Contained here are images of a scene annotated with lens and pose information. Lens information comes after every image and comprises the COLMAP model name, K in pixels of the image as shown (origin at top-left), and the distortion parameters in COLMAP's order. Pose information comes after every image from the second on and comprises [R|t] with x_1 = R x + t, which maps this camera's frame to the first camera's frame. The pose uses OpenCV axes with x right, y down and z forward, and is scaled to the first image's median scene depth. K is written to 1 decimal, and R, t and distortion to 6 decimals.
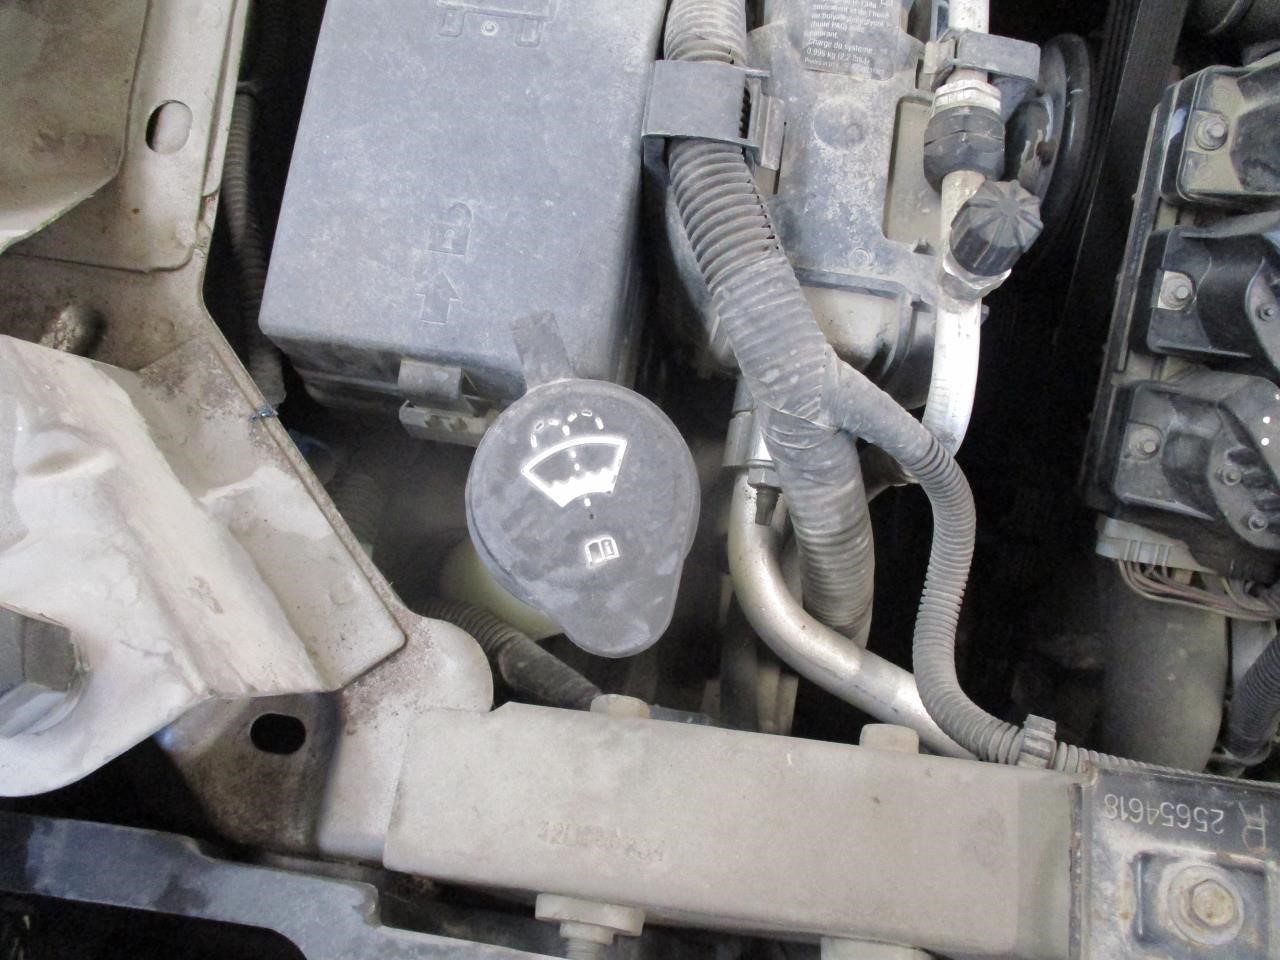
lens RADIAL K [[1058.4, 0, 713.8], [0, 1058.4, 475.5], [0, 0, 1]] dist [-0.033770, 0.014072]
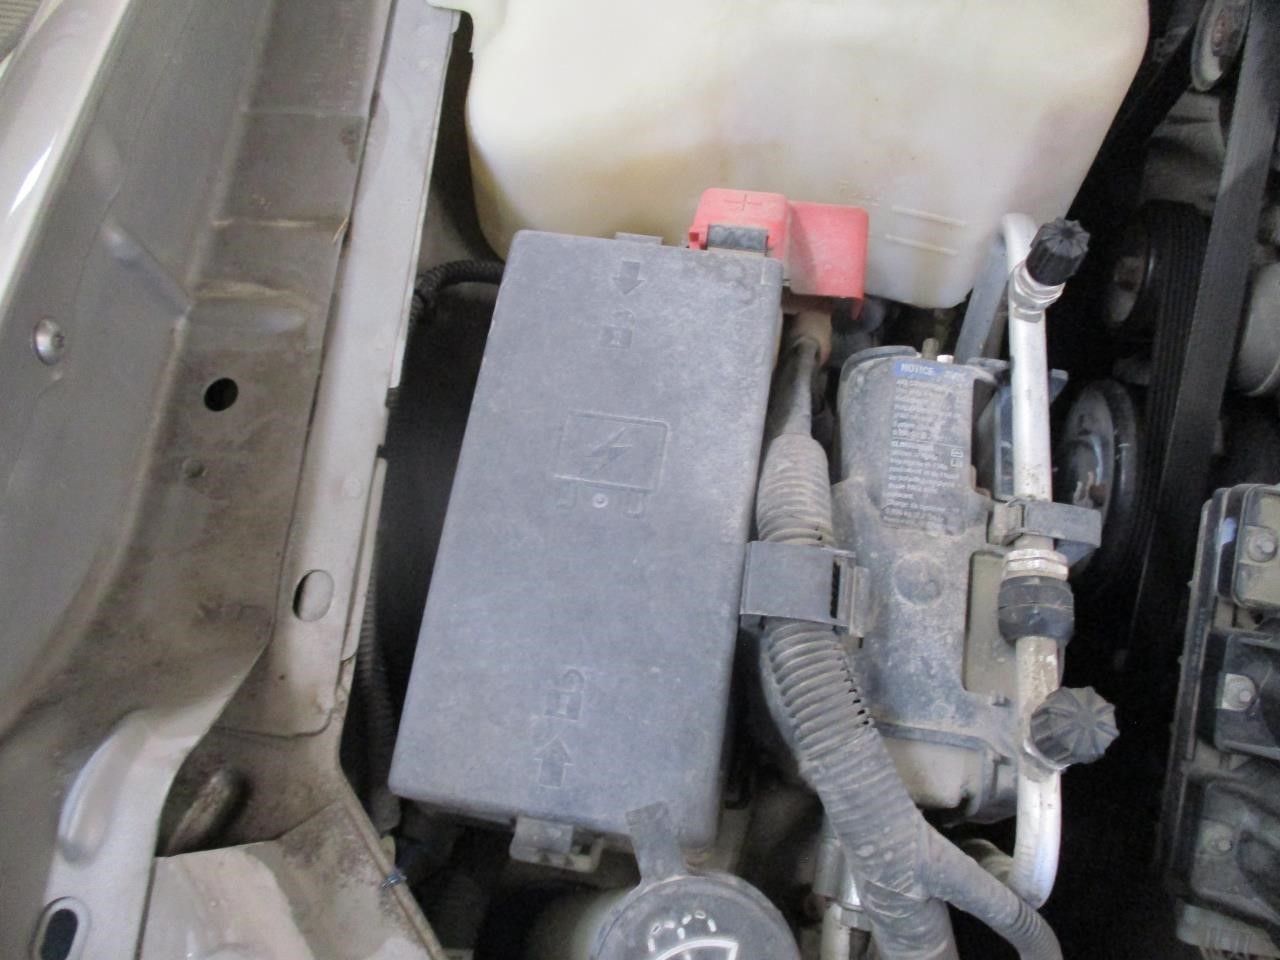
lens RADIAL K [[1058.4, 0, 713.8], [0, 1058.4, 475.5], [0, 0, 1]] dist [-0.033770, 0.014072]
pose [[0.999199, -0.010827, -0.038531, -0.050846], [0.004325, 0.986287, -0.164985, -0.273743], [0.039789, 0.164686, 0.985543, -0.108895]]
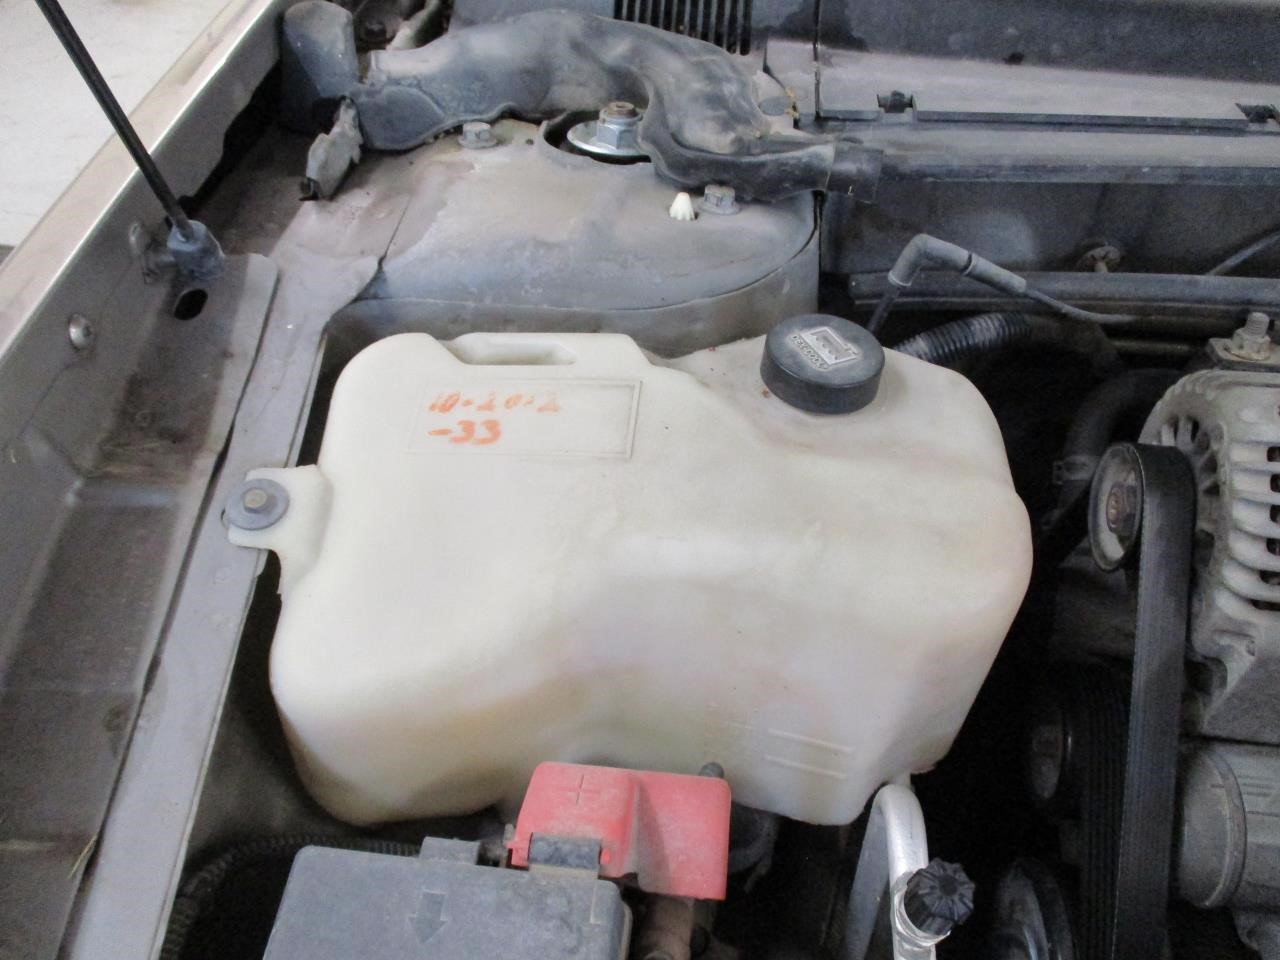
lens RADIAL K [[1058.4, 0, 713.8], [0, 1058.4, 475.5], [0, 0, 1]] dist [-0.033770, 0.014072]
pose [[0.998930, -0.045545, 0.008004, 0.093923], [0.045063, 0.919896, -0.389564, -0.707247], [0.010380, 0.389508, 0.920964, -0.019030]]
